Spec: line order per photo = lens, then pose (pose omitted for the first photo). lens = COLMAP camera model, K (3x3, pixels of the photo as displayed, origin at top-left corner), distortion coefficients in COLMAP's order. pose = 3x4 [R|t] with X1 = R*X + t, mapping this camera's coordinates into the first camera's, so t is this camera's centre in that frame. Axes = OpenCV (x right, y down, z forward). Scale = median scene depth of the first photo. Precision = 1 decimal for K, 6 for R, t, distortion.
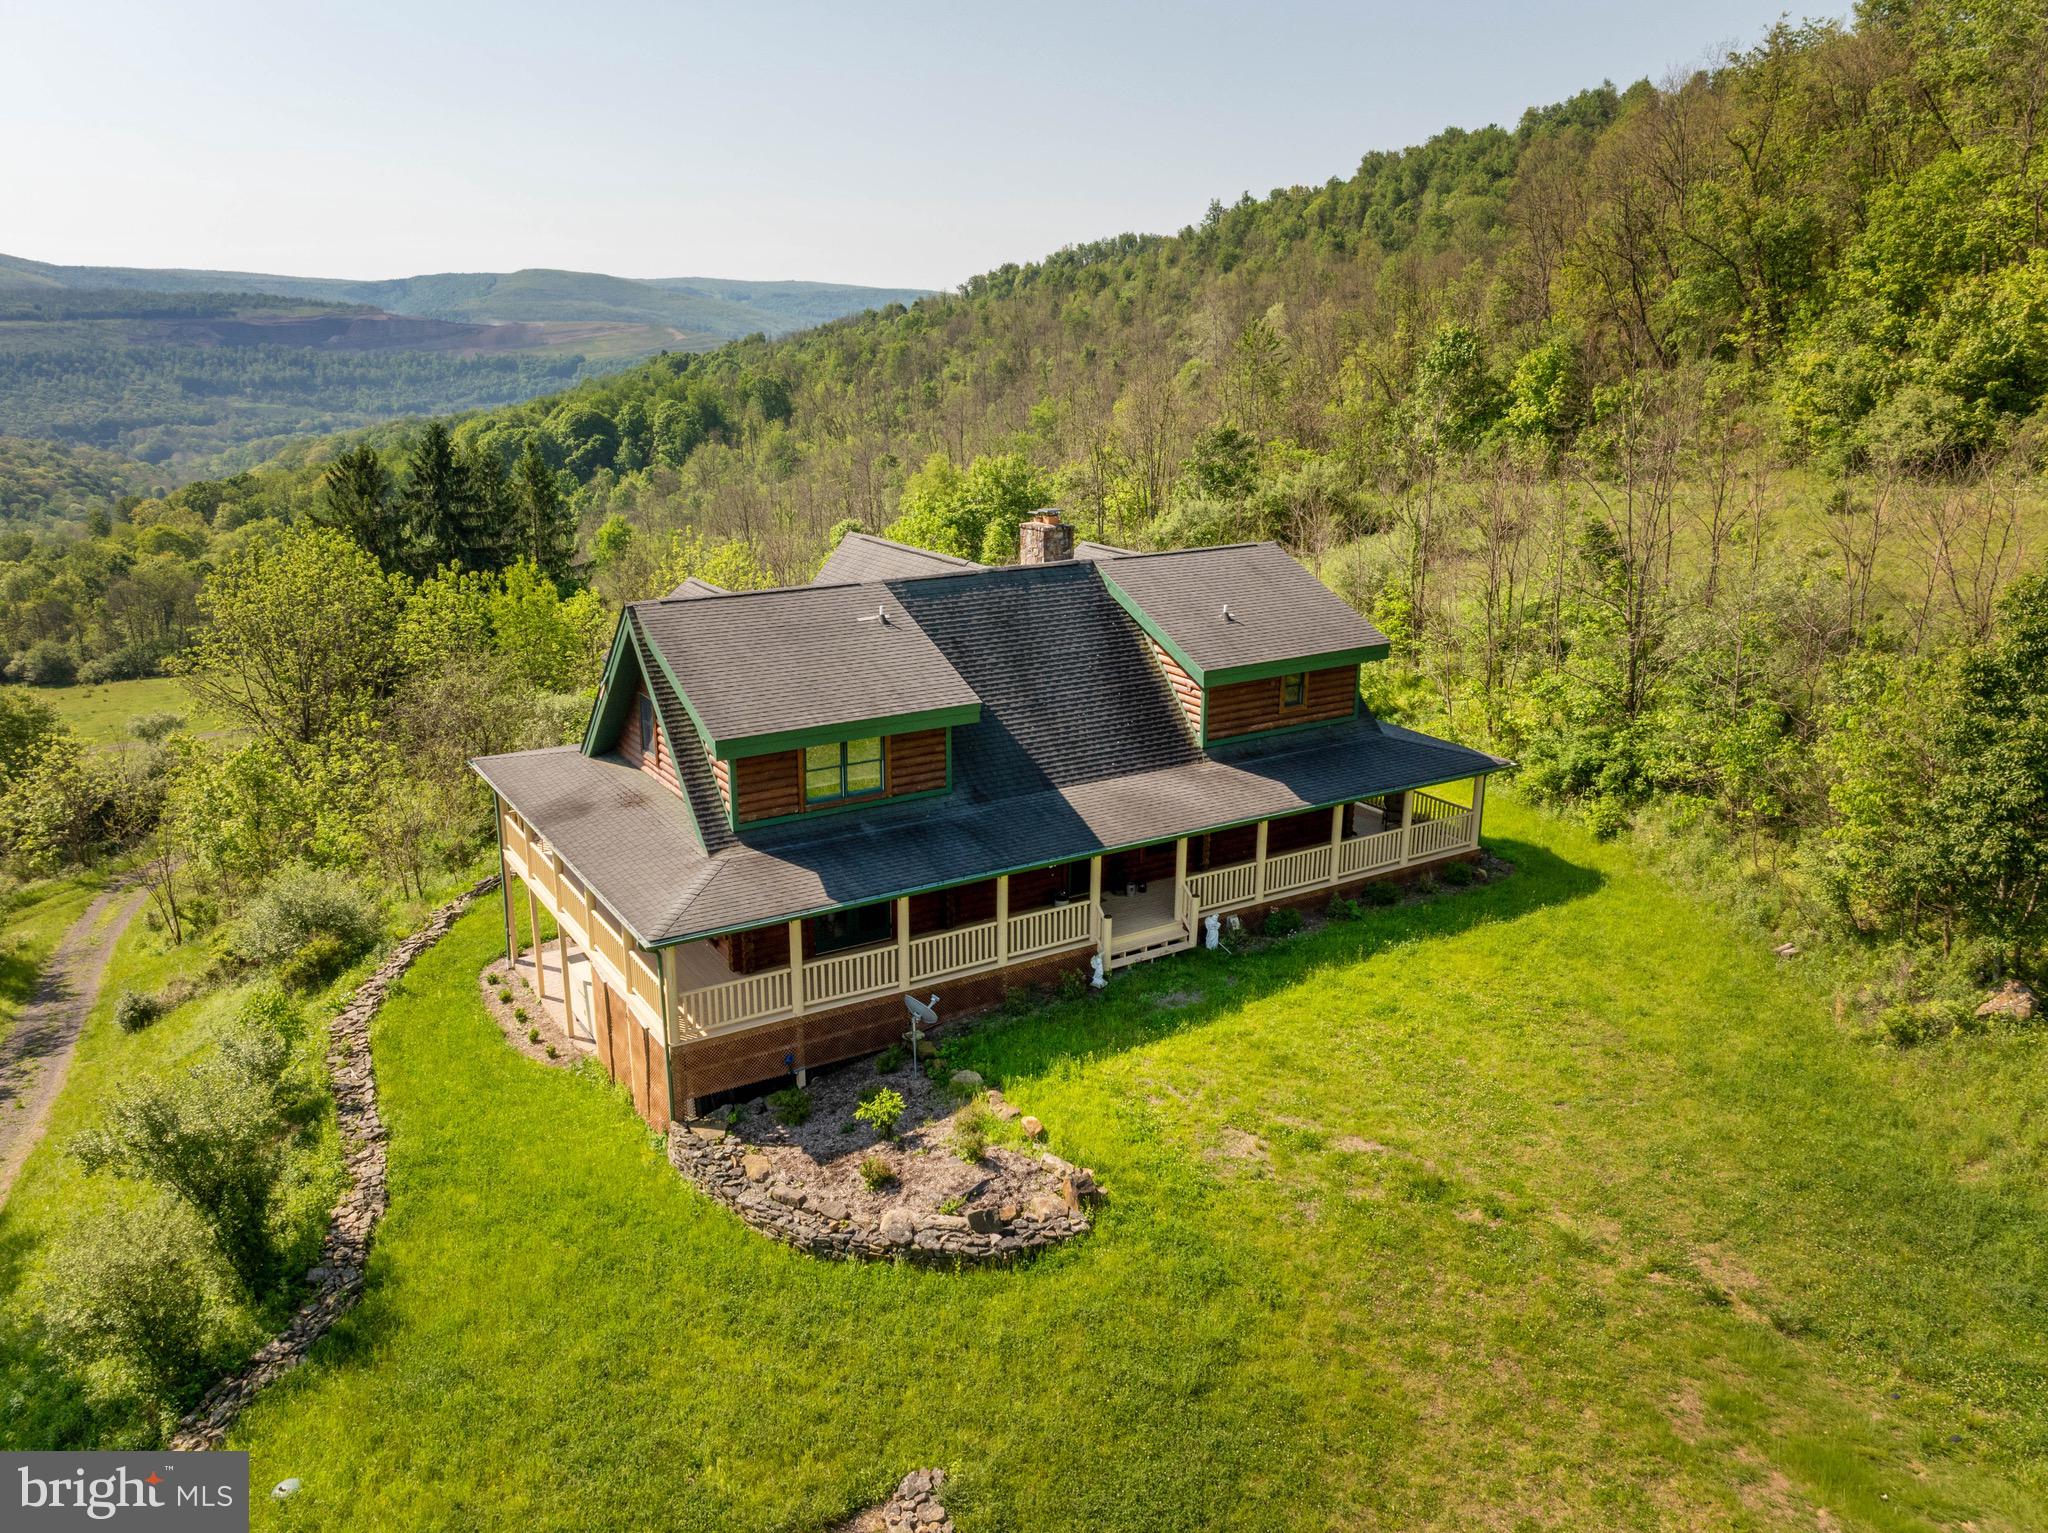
lens RADIAL K [[1499.3, 0, 963.5], [0, 1499.3, 763.1], [0, 0, 1]] dist [-0.043545, 0.036118]
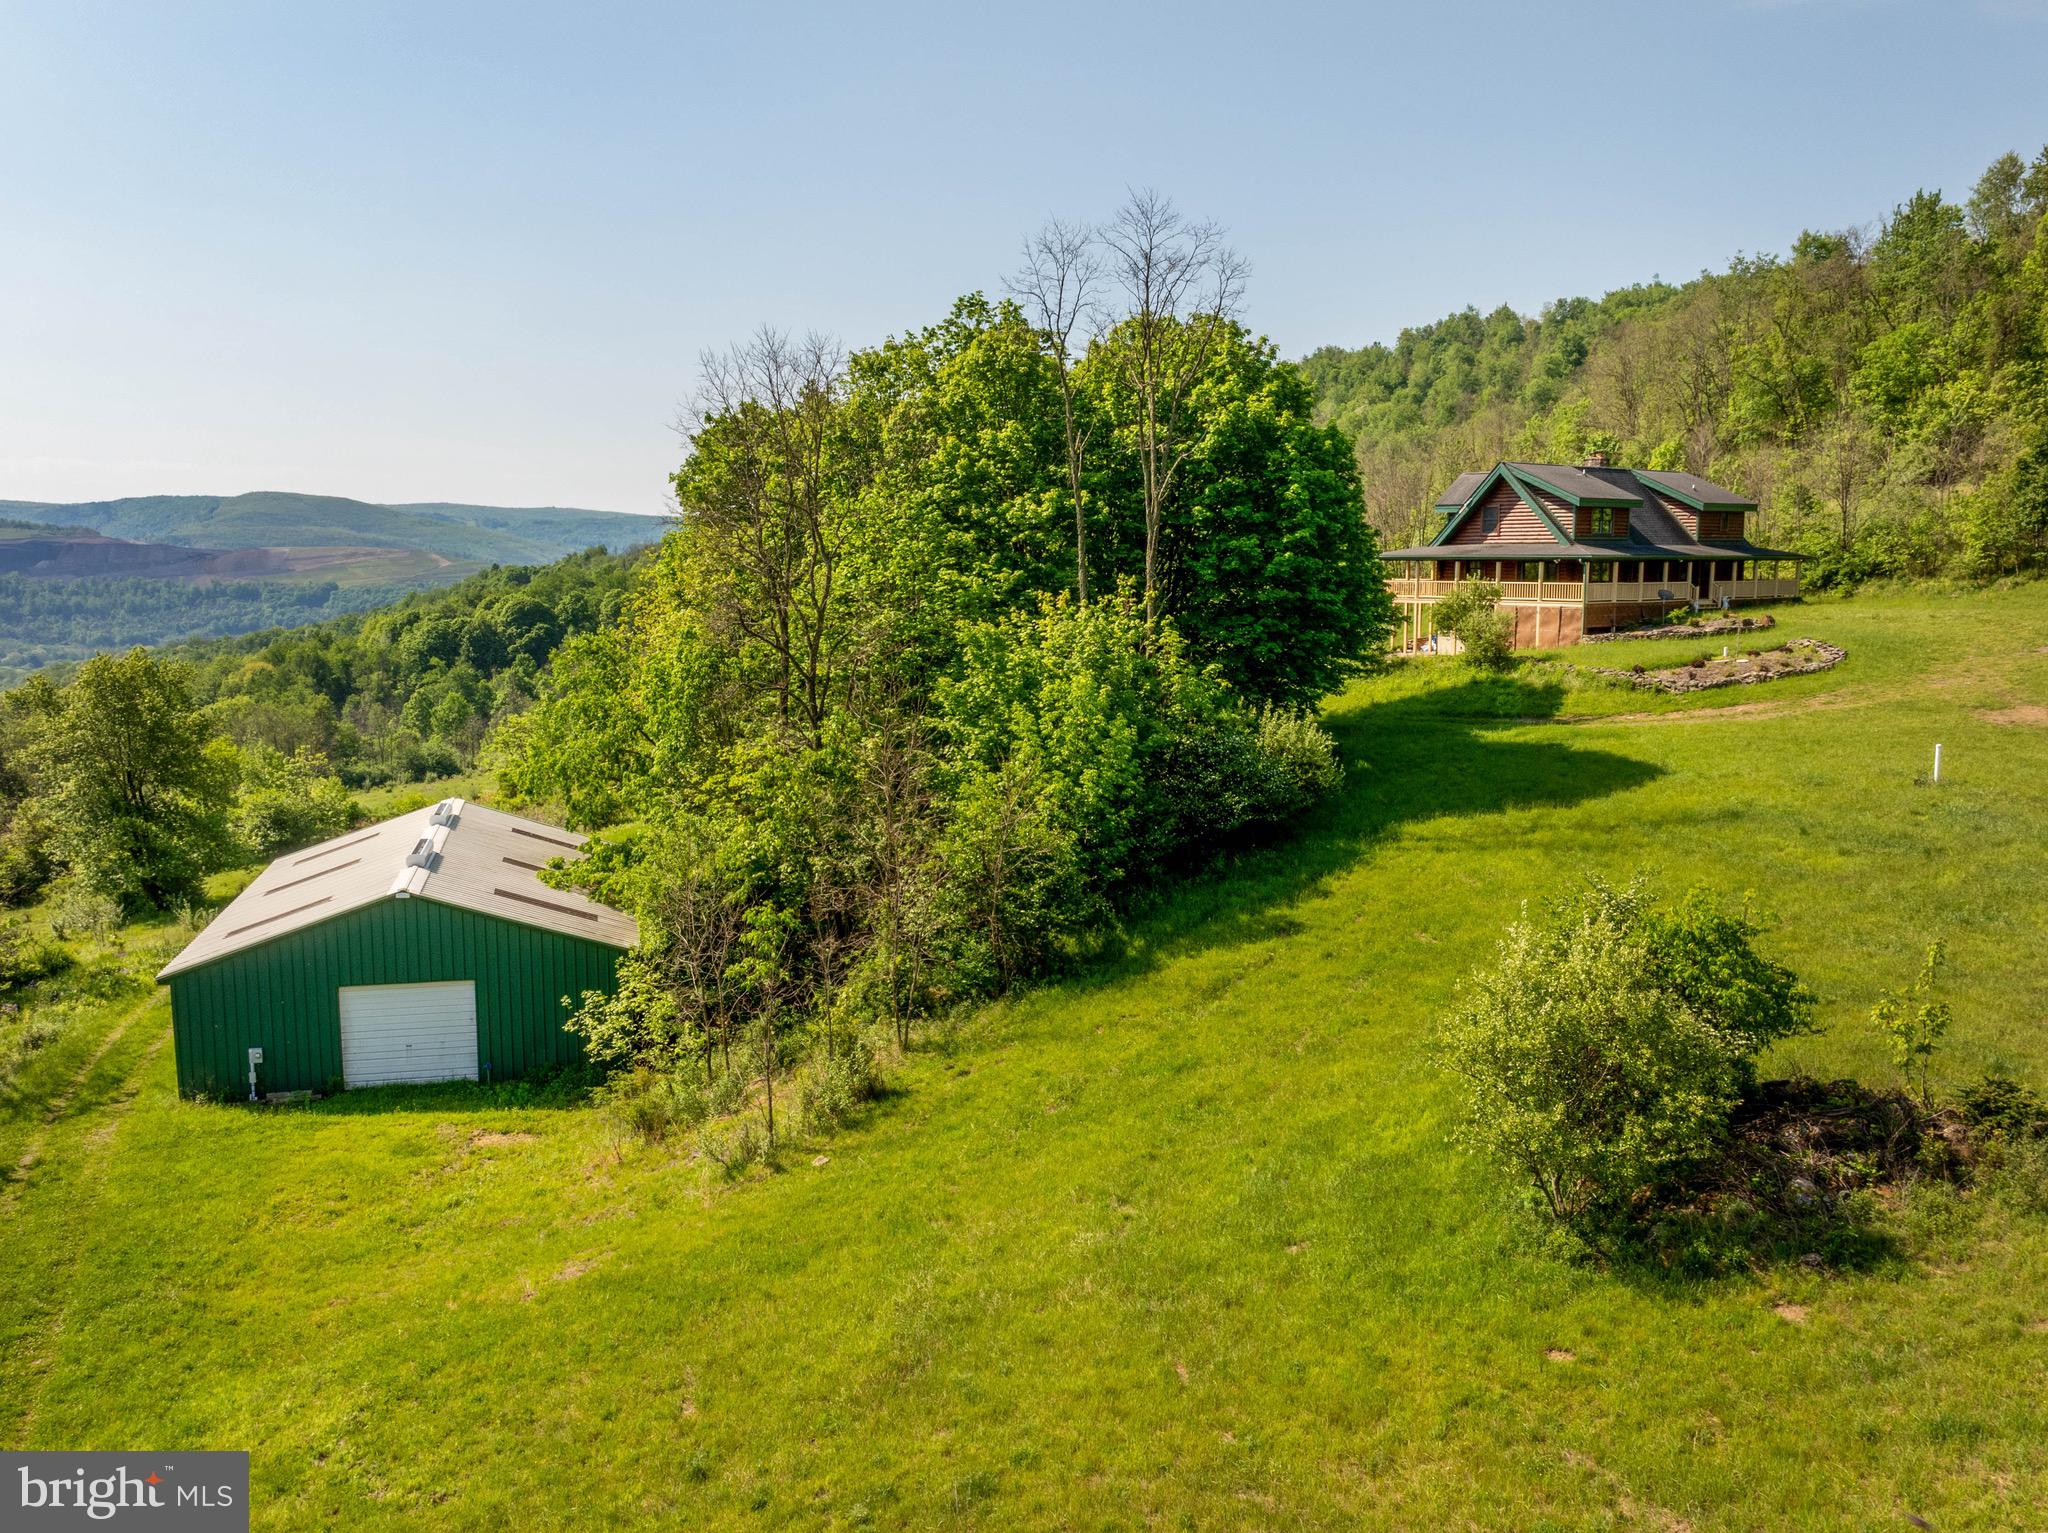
lens RADIAL K [[1688.5, 0, 961.9], [0, 1688.5, 772.2], [0, 0, 1]] dist [-0.056352, 0.054609]
pose [[0.992106, -0.013585, 0.124667, -0.678488], [0.032935, 0.987445, -0.154493, 0.369897], [-0.121003, 0.157379, 0.980097, -0.701833]]
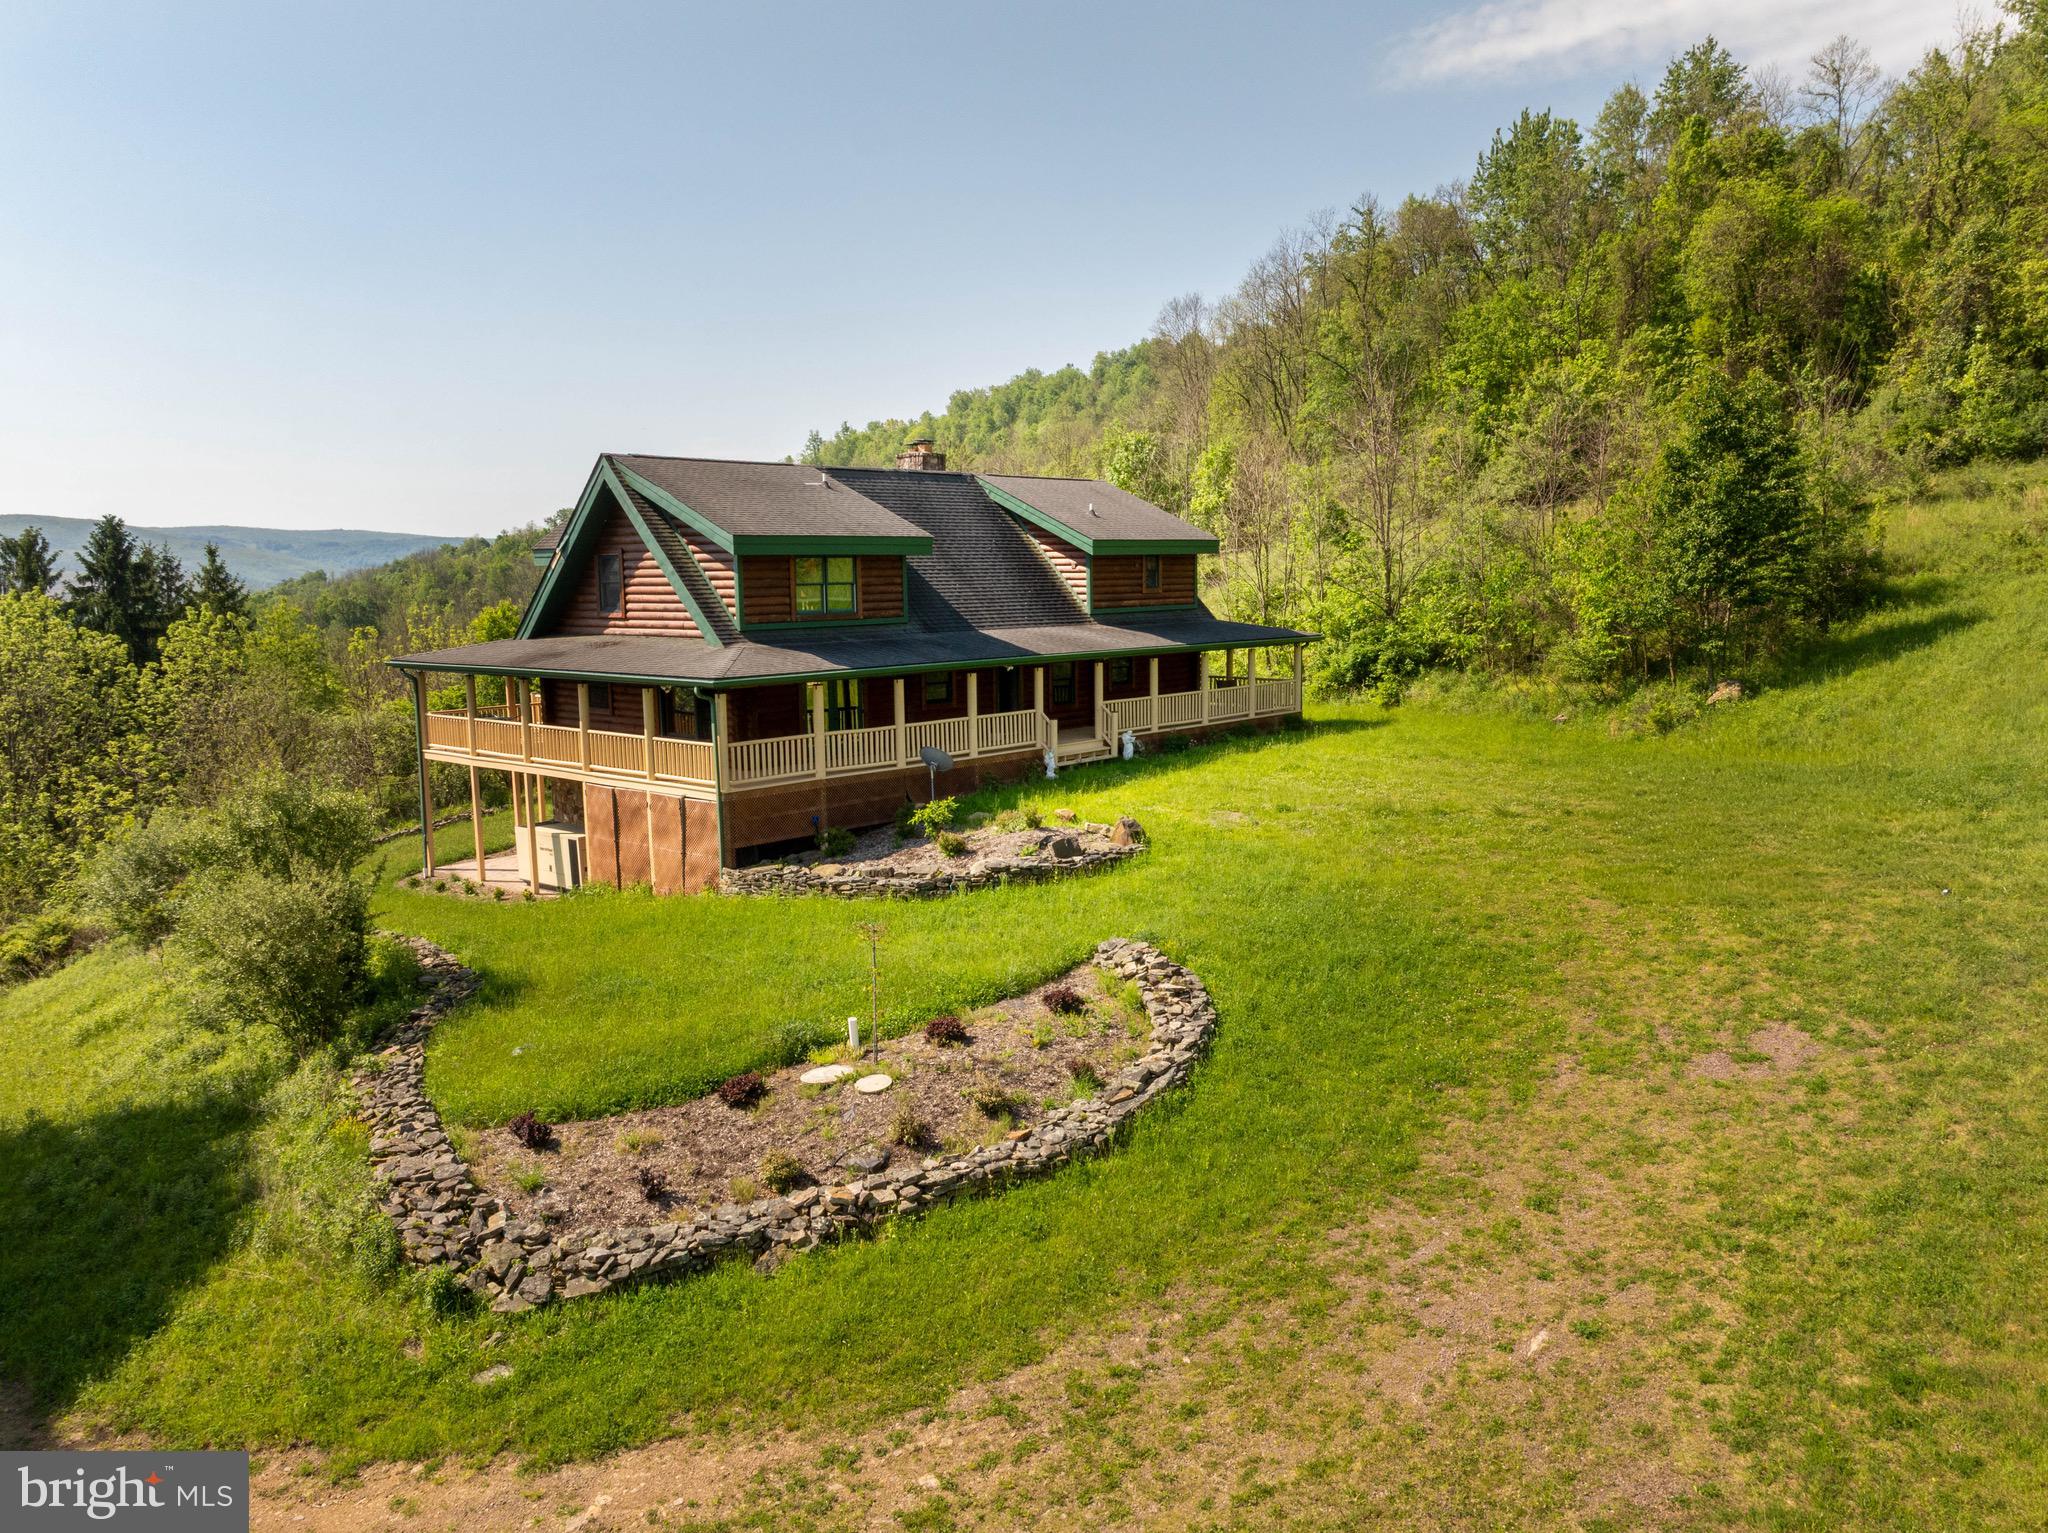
lens RADIAL K [[1541.9, 0, 1076.3], [0, 1541.9, 775.0], [0, 0, 1]] dist [-0.022421, 0.002160]
pose [[0.945042, -0.049034, 0.323253, -0.128854], [0.097874, 0.985779, -0.136605, 0.145622], [-0.311957, 0.160735, 0.936401, -0.054161]]
